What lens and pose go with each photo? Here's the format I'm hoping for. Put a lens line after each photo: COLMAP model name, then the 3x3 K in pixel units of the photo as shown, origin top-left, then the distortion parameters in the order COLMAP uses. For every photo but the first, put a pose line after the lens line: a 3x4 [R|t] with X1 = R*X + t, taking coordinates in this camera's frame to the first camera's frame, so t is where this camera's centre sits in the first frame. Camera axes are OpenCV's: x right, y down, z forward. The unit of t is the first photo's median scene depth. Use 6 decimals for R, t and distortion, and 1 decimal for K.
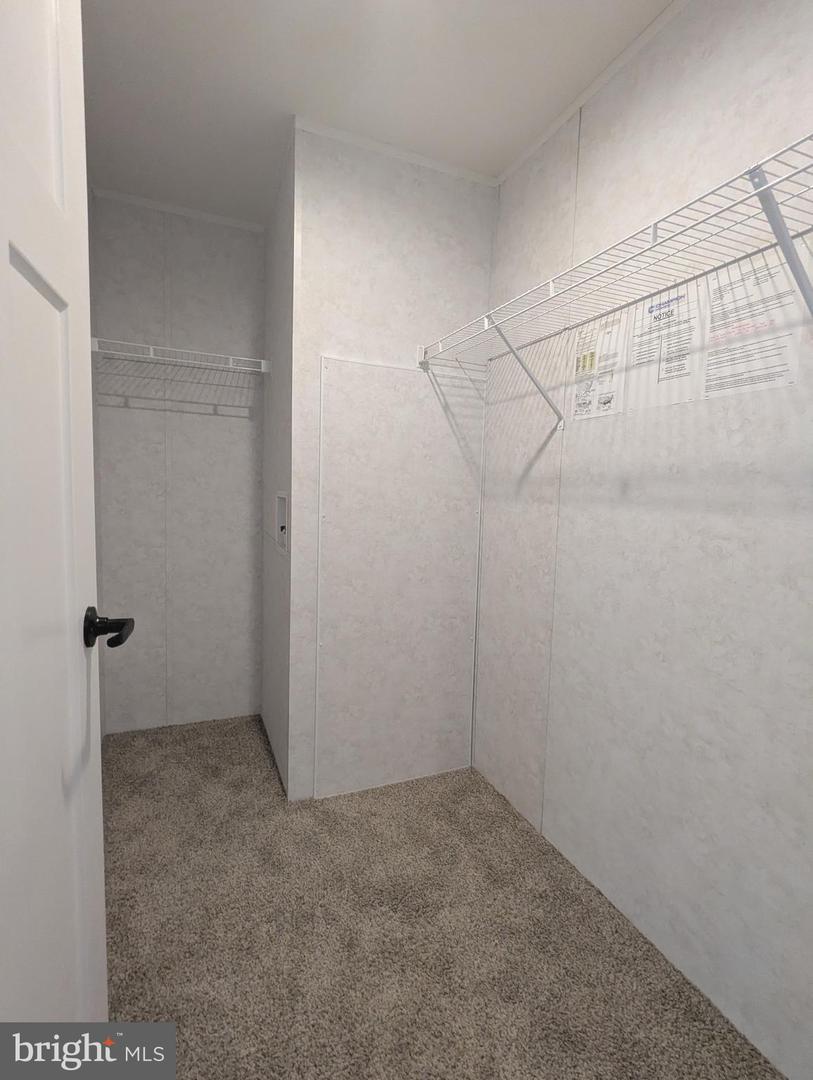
lens RADIAL K [[514.8, 0, 401.1], [0, 514.8, 531.7], [0, 0, 1]] dist [-0.001210, 0.001216]
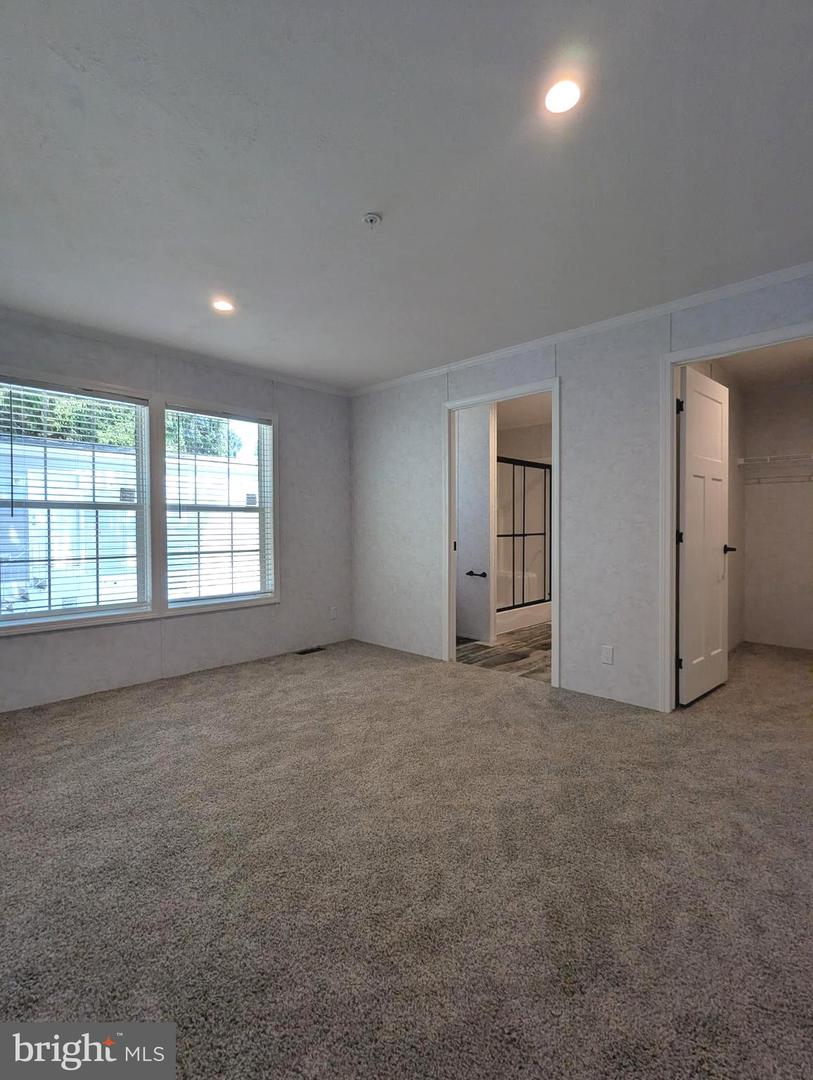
lens RADIAL K [[514.8, 0, 410.2], [0, 514.8, 533.3], [0, 0, 1]] dist [-0.001210, 0.001216]
pose [[0.388468, -0.019792, -0.921250, 1.114993], [-0.074561, 0.995816, -0.052834, 0.240959], [0.918441, 0.089214, 0.385367, -1.464725]]
